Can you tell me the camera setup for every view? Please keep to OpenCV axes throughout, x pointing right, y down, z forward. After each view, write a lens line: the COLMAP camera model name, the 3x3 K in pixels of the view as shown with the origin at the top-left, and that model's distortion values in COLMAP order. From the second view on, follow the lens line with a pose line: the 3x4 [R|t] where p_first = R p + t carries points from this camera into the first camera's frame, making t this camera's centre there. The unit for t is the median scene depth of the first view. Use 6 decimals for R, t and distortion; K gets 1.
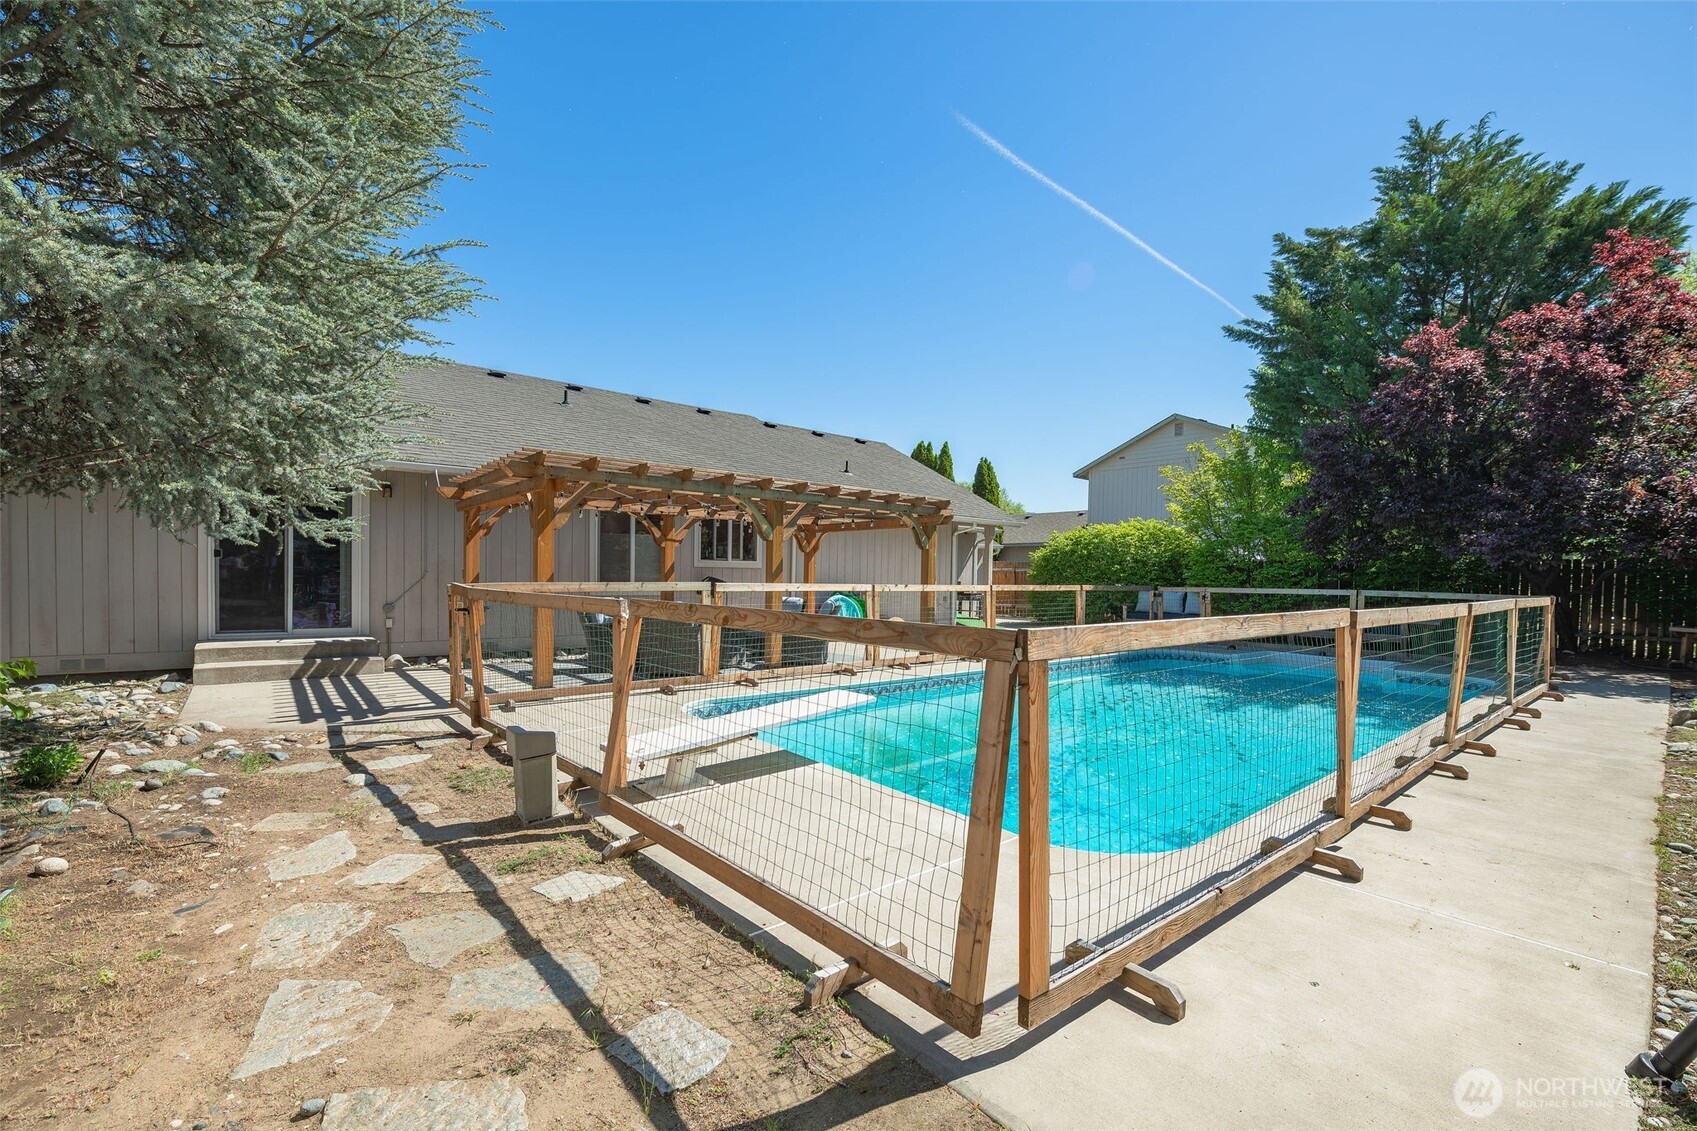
lens RADIAL K [[763.8, 0, 848.5], [0, 763.8, 565.5], [0, 0, 1]] dist [0.000022, 0.000002]
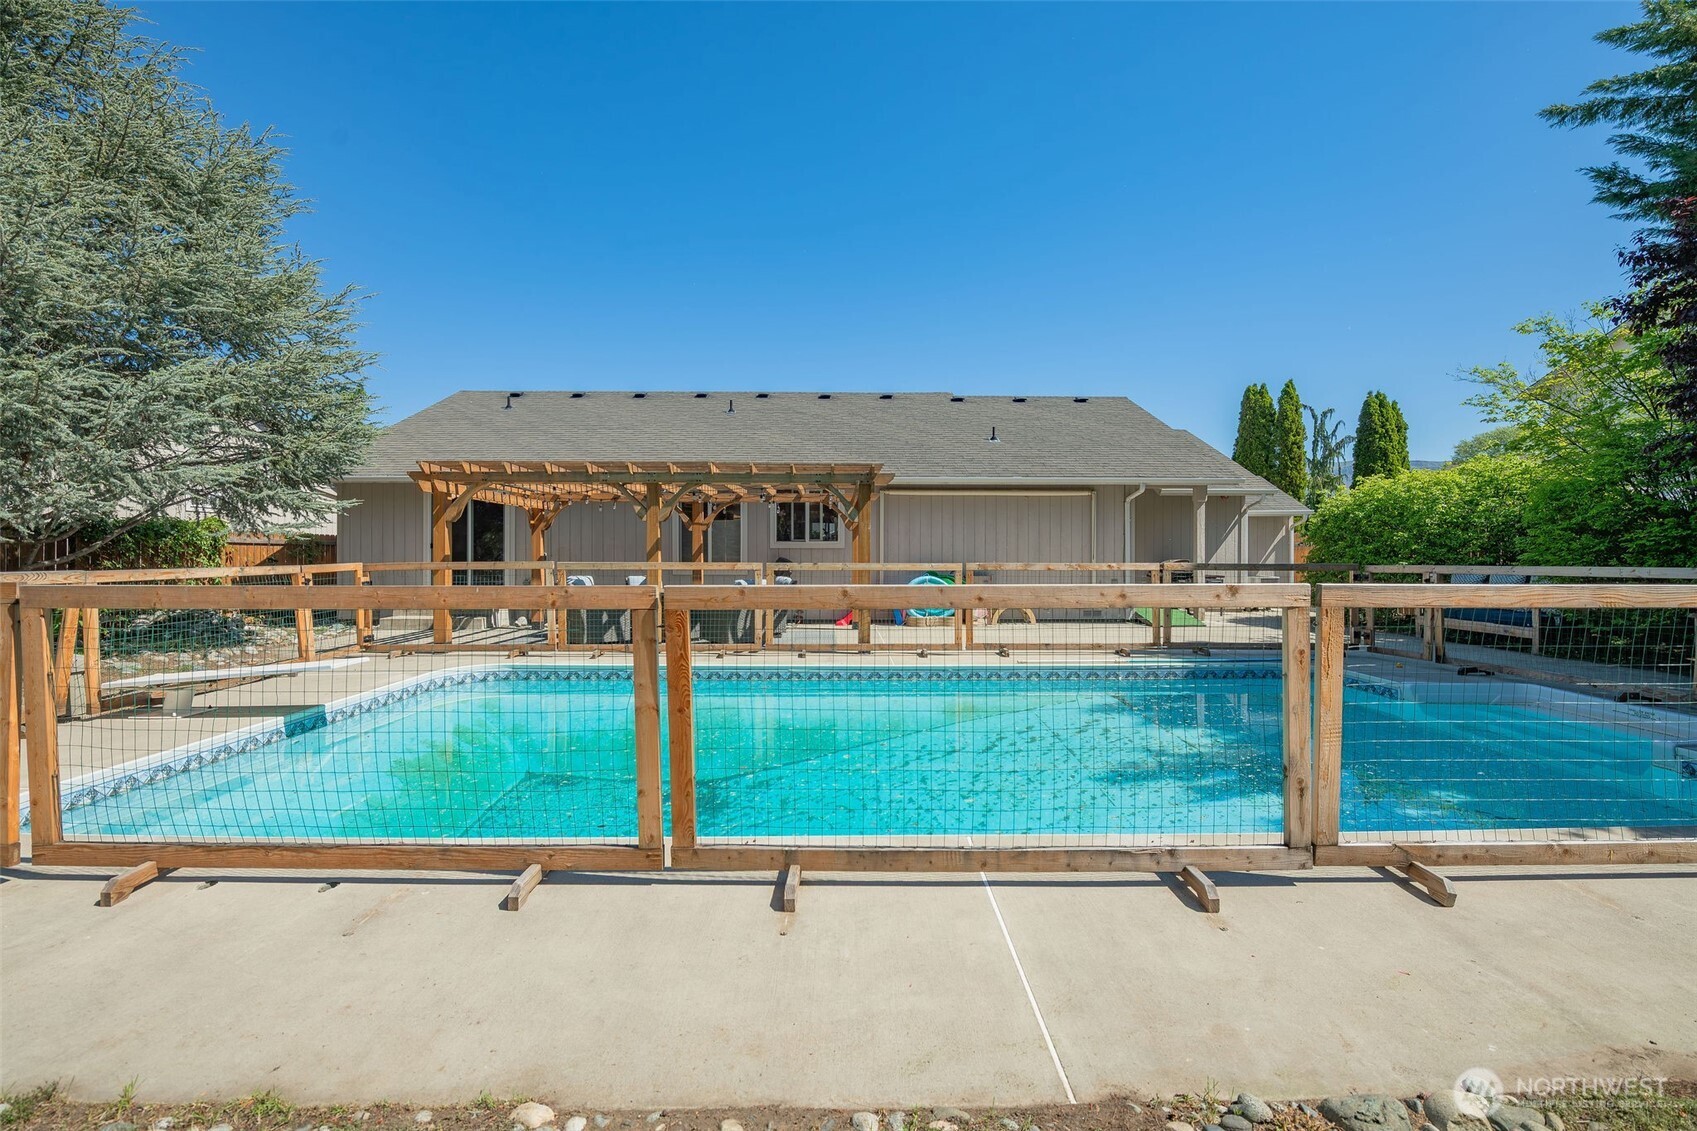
lens RADIAL K [[721.6, 0, 852.7], [0, 721.6, 549.6], [0, 0, 1]] dist [0.001170, -0.000079]
pose [[0.762070, -0.018584, -0.647228, 0.485681], [0.021498, 0.999763, -0.003394, 0.008853], [0.647138, -0.011328, 0.762289, 0.270843]]
